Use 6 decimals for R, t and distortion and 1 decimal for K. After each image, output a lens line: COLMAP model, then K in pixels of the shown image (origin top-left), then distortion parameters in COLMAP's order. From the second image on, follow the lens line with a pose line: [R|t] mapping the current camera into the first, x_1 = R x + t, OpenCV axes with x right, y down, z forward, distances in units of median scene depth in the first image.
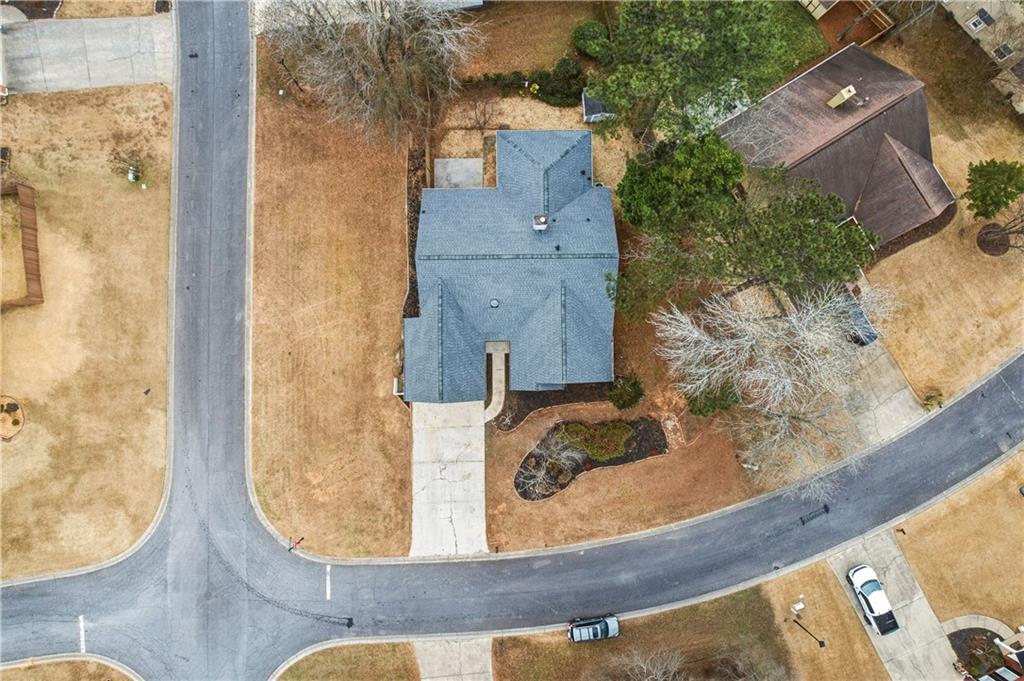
lens RADIAL K [[648.6, 0, 512.0], [0, 648.6, 340.5], [0, 0, 1]] dist [-0.094210, 0.087574]
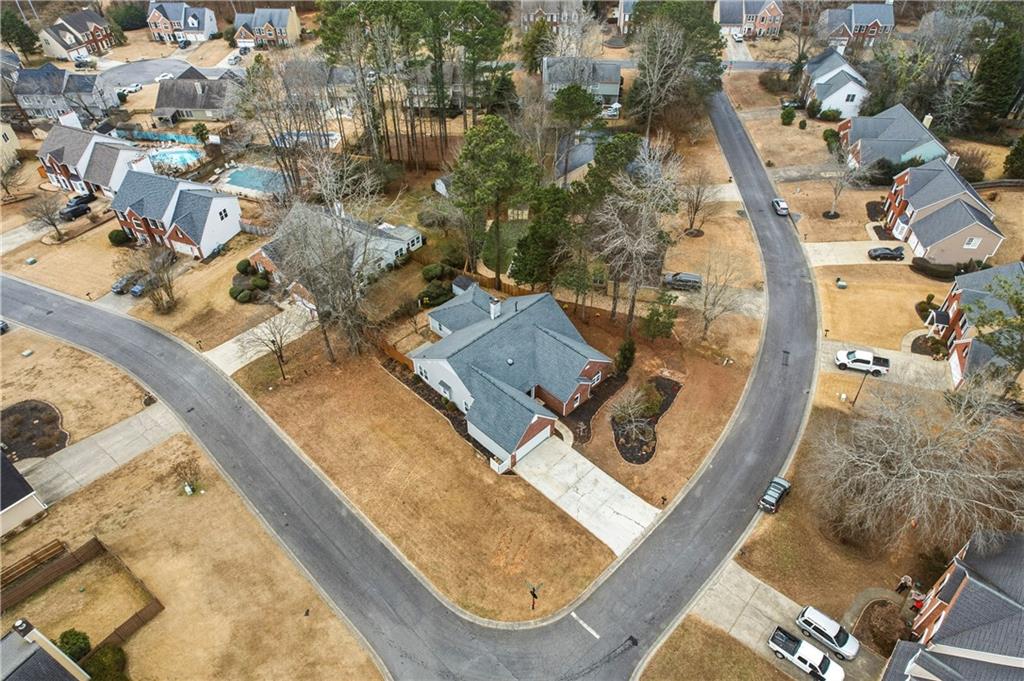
lens RADIAL K [[648.6, 0, 512.0], [0, 648.6, 340.5], [0, 0, 1]] dist [-0.094210, 0.087574]
pose [[0.719616, -0.468992, 0.512054, -0.639321], [0.694300, 0.496622, -0.520878, 0.575908], [-0.010010, 0.730352, 0.682998, 0.050498]]
